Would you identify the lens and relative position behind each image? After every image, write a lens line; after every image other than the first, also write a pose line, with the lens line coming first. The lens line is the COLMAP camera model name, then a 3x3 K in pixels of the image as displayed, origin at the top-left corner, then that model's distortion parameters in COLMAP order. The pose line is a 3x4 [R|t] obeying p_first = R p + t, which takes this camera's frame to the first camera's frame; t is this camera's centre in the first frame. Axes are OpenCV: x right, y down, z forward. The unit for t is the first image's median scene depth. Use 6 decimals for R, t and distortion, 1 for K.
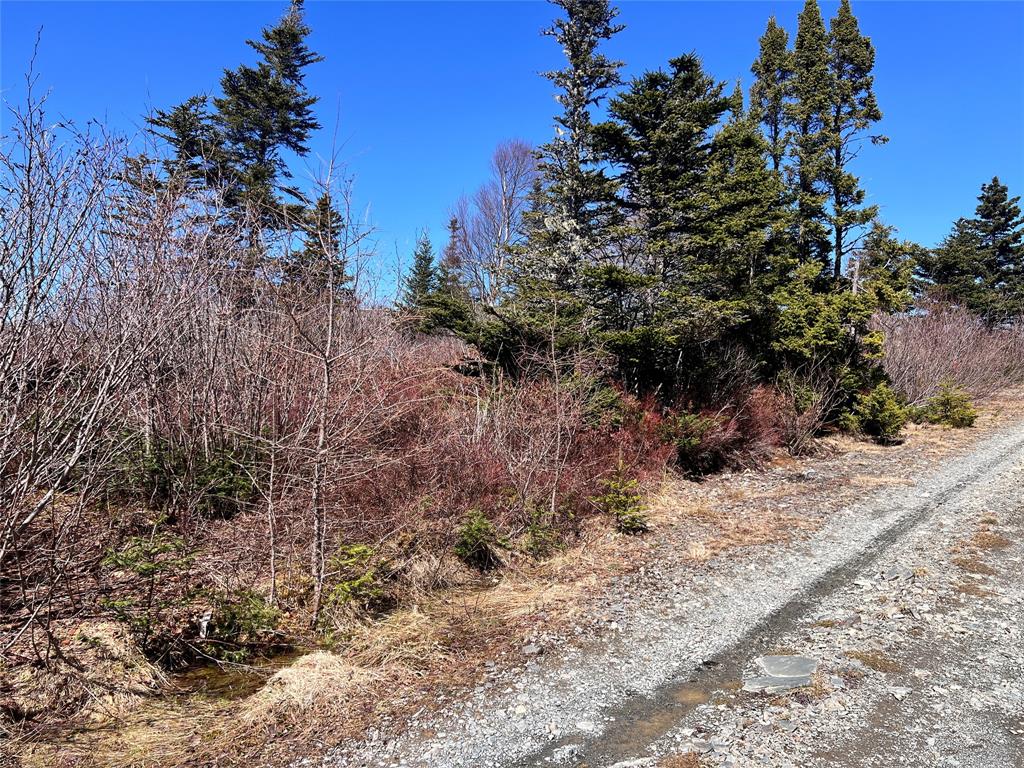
lens RADIAL K [[762.0, 0, 507.6], [0, 762.0, 386.0], [0, 0, 1]] dist [0.022131, -0.029476]
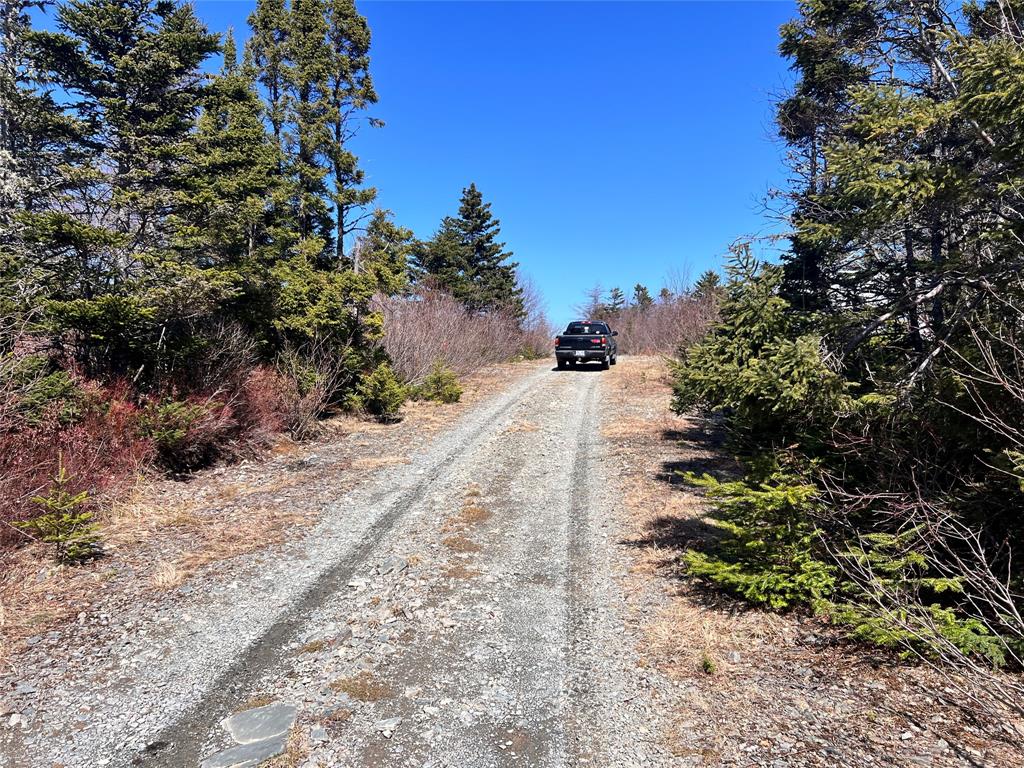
lens RADIAL K [[762.0, 0, 509.7], [0, 762.0, 382.2], [0, 0, 1]] dist [0.022131, -0.029476]
pose [[0.817768, -0.022457, 0.575109, 0.054238], [0.011257, 0.999671, 0.023029, 0.000171], [-0.575438, -0.012358, 0.817752, 0.088732]]
